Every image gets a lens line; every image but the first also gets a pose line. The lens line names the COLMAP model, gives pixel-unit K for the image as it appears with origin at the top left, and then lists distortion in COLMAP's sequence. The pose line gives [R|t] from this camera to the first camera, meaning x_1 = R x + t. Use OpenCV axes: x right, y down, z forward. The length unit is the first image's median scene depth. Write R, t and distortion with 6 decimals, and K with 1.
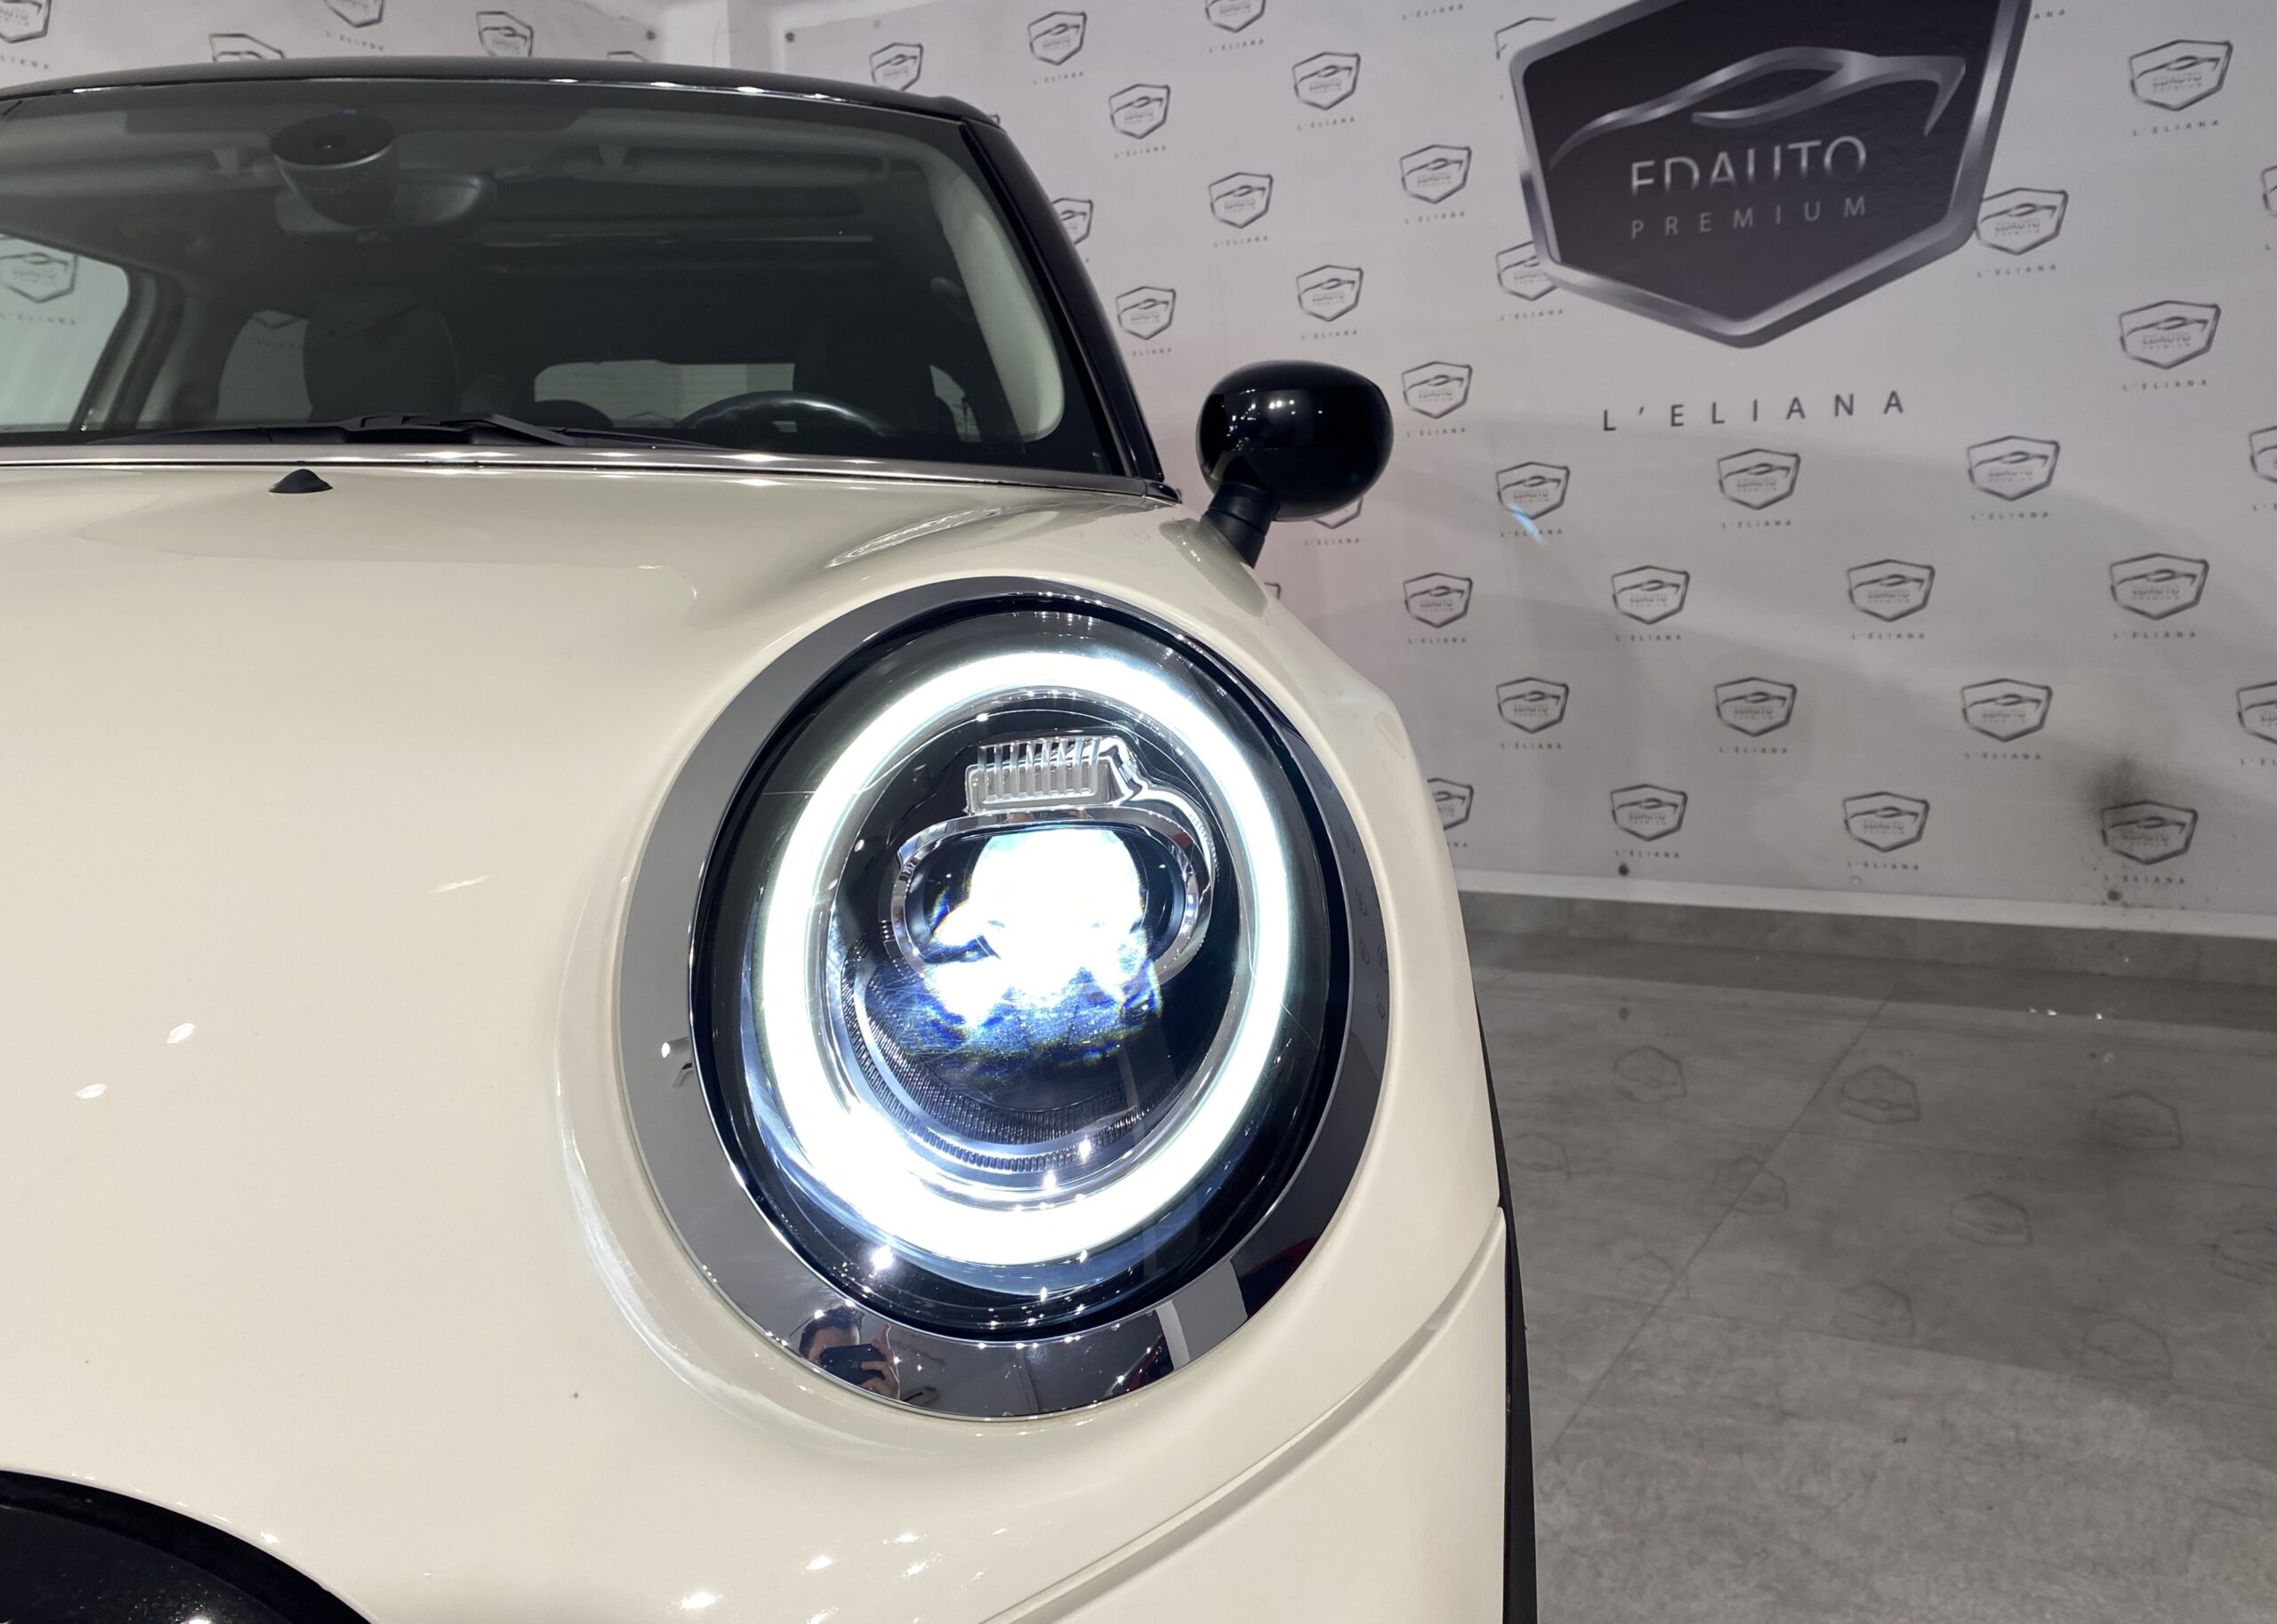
lens RADIAL K [[1923.2, 0, 1157.8], [0, 1923.2, 799.7], [0, 0, 1]] dist [0.019594, -0.018208]
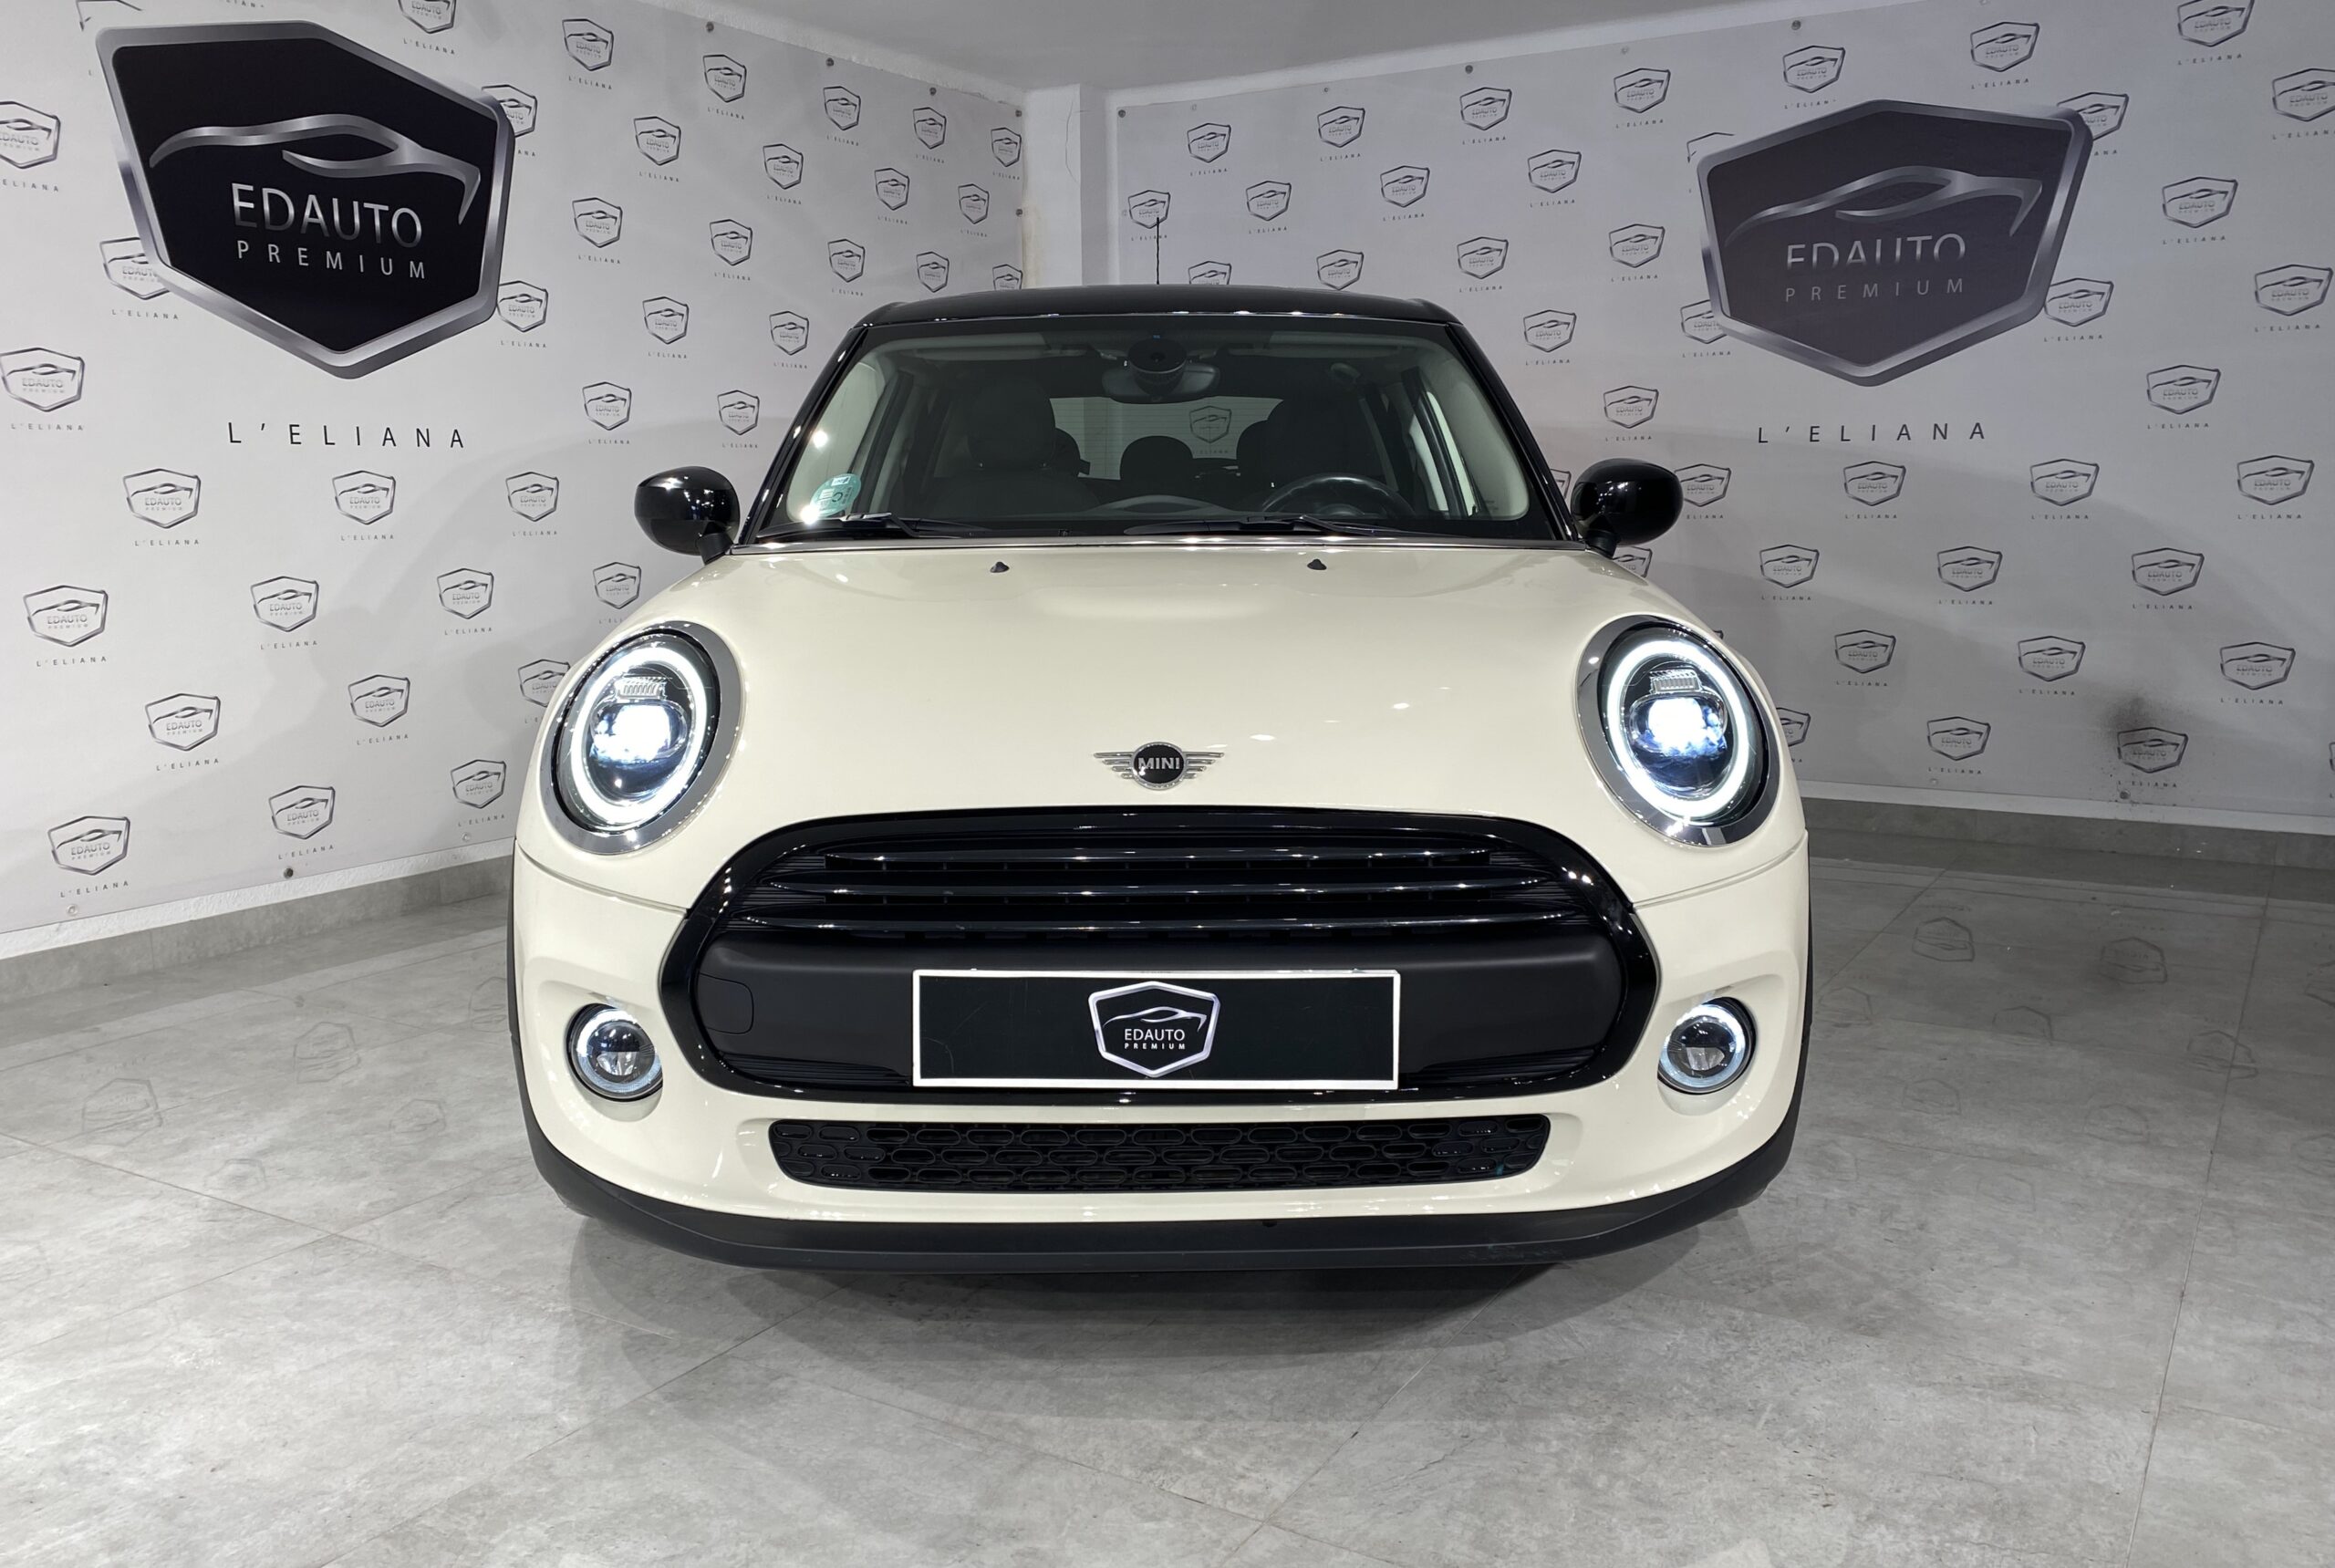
lens RADIAL K [[1883.5, 0, 1139.8], [0, 1883.5, 804.7], [0, 0, 1]] dist [0.003112, 0.017338]
pose [[0.998235, 0.027765, -0.052501, -0.132789], [-0.025377, 0.998637, 0.045611, 0.012456], [0.053695, -0.044199, 0.997579, -0.374782]]
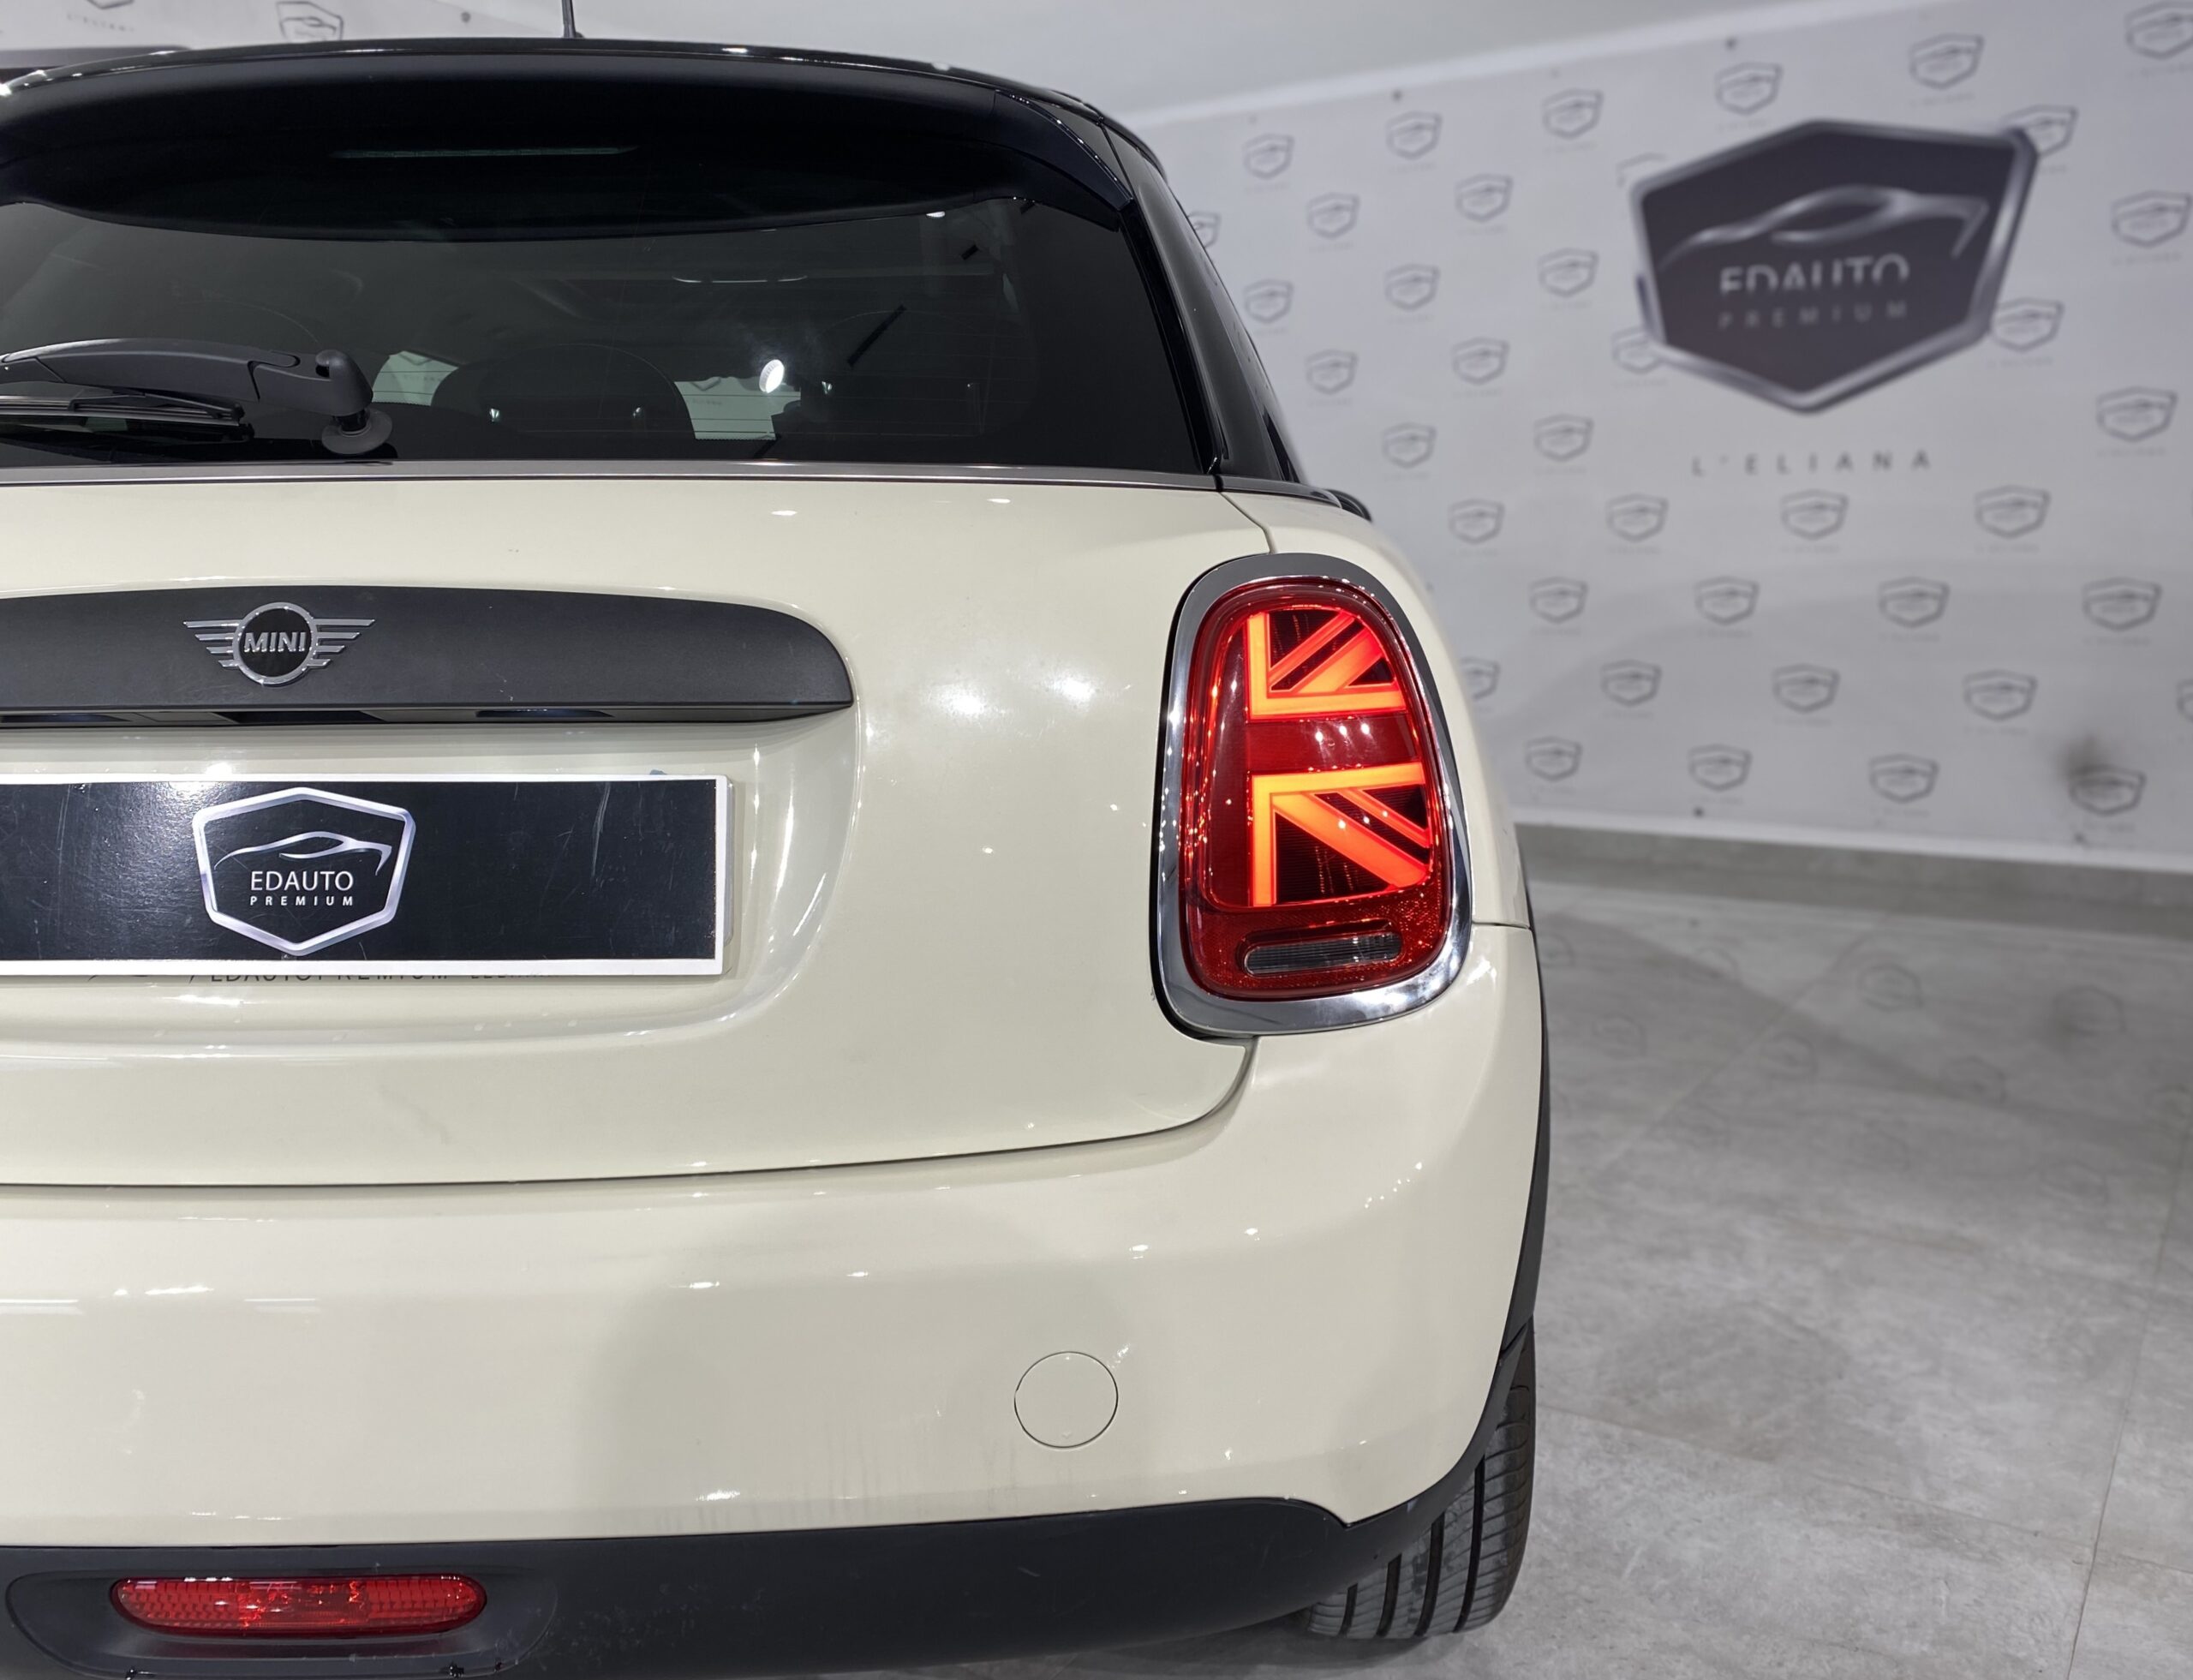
lens RADIAL K [[1834.3, 0, 1089.0], [0, 1834.3, 809.3], [0, 0, 1]] dist [0.024838, -0.002702]
pose [[0.997086, 0.026949, -0.071374, -0.088480], [-0.024946, 0.999274, 0.028810, 0.010355], [0.072098, -0.026945, 0.997033, -0.302440]]
